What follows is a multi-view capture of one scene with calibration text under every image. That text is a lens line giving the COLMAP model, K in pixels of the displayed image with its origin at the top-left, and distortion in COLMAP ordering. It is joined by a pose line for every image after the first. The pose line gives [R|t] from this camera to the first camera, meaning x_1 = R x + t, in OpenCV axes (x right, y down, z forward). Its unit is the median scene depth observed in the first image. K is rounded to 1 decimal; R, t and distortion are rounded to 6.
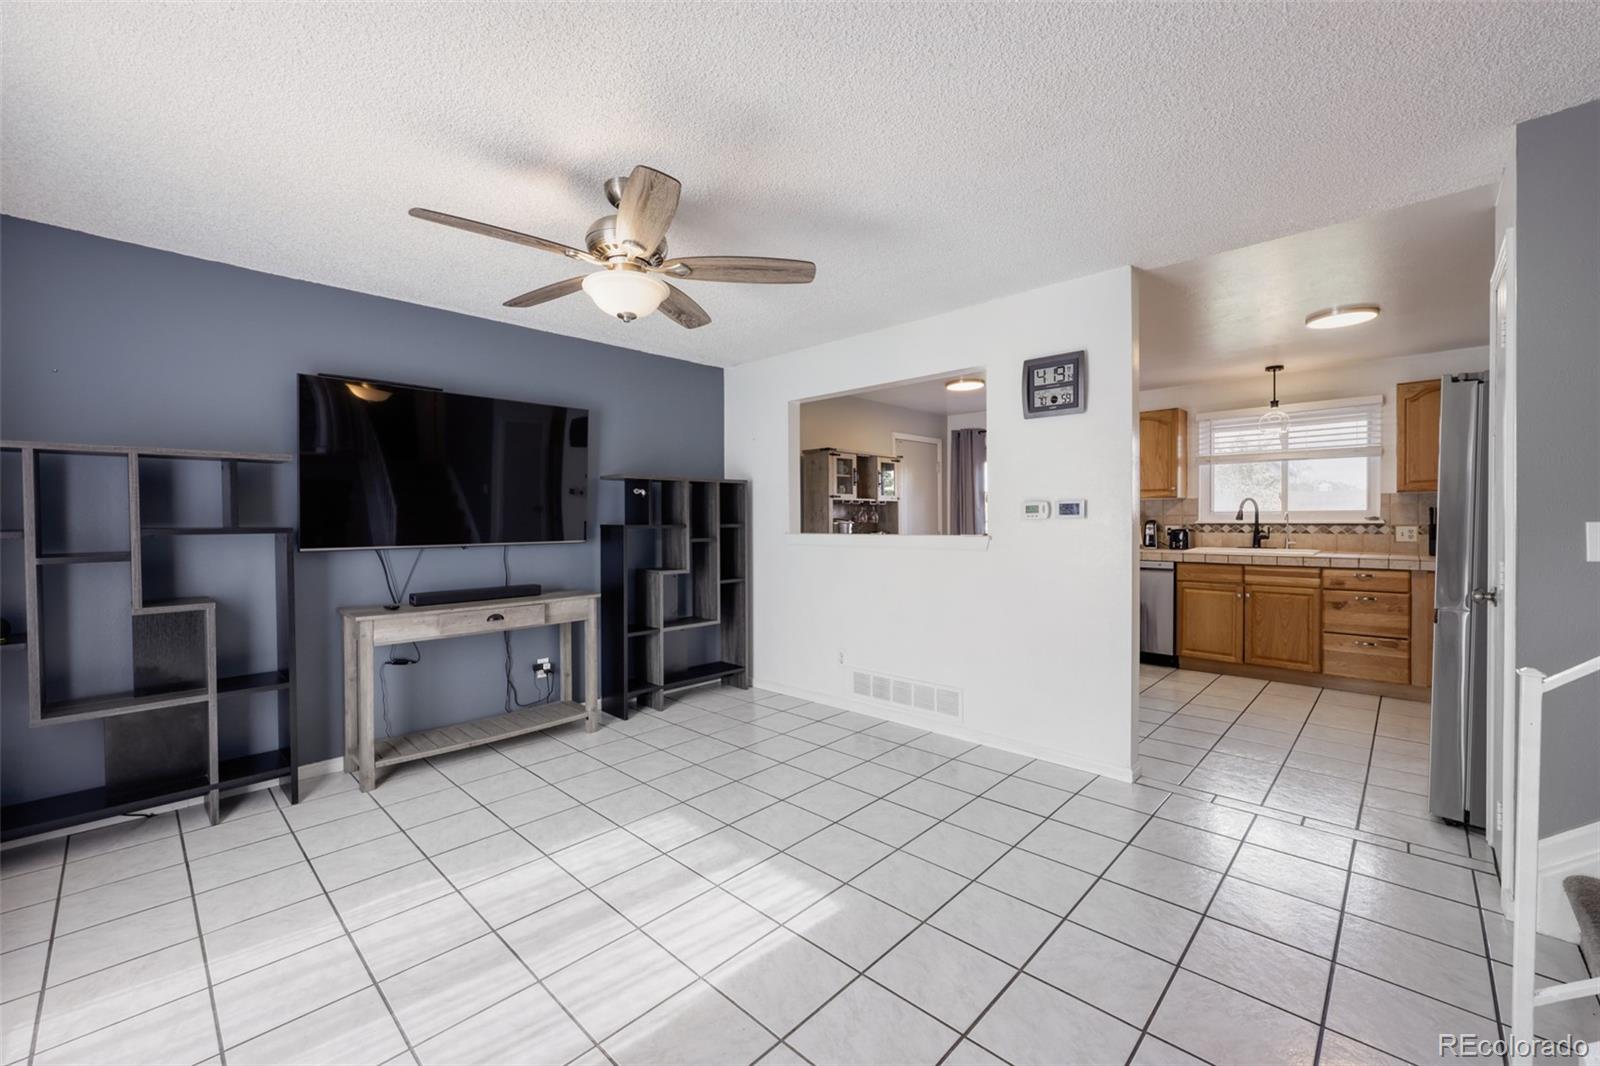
lens RADIAL K [[643.8, 0, 793.6], [0, 643.8, 526.5], [0, 0, 1]] dist [0.001091, 0.000096]
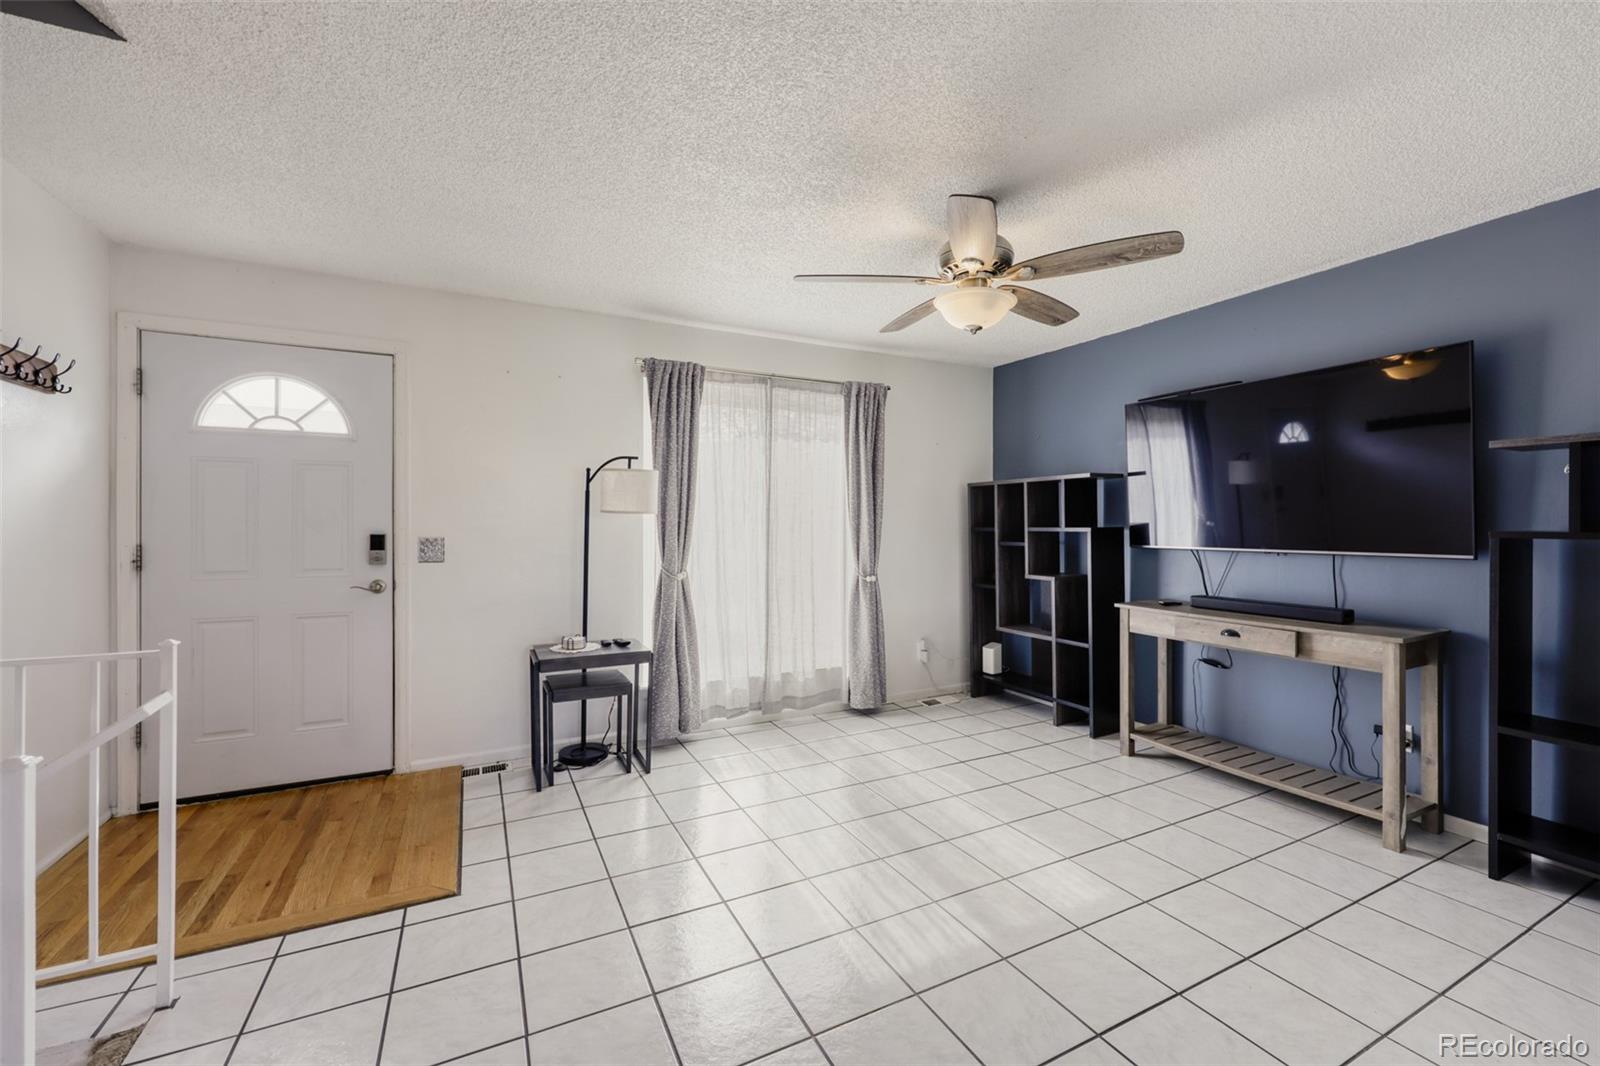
lens RADIAL K [[643.8, 0, 793.6], [0, 643.8, 526.5], [0, 0, 1]] dist [0.001091, 0.000096]
pose [[-0.334990, 0.010294, -0.942165, 0.385063], [-0.006678, 0.999889, 0.013299, -0.007766], [0.942198, 0.010747, -0.334885, 0.502869]]
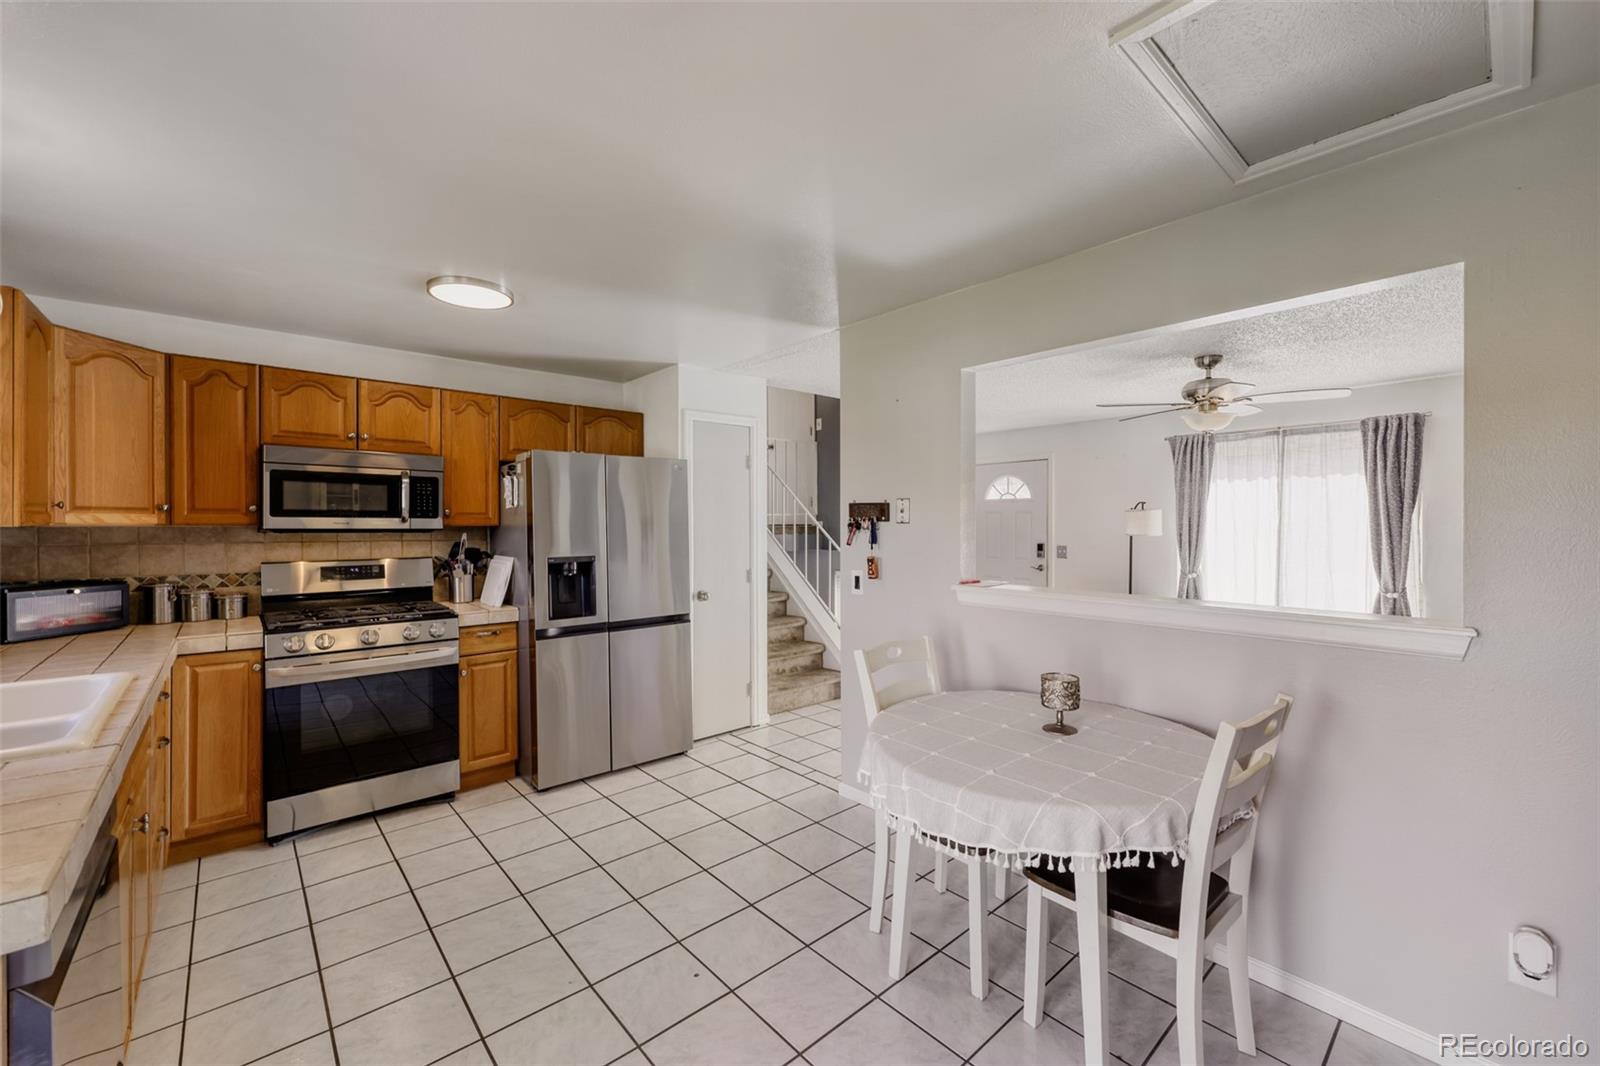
lens RADIAL K [[645.8, 0, 800.5], [0, 645.8, 525.8], [0, 0, 1]] dist [-0.000637, 0.000008]
pose [[-0.996752, 0.009592, 0.079961, 0.325114], [0.010654, 0.999860, 0.012865, -0.050127], [-0.079827, 0.013676, -0.996715, 1.318372]]
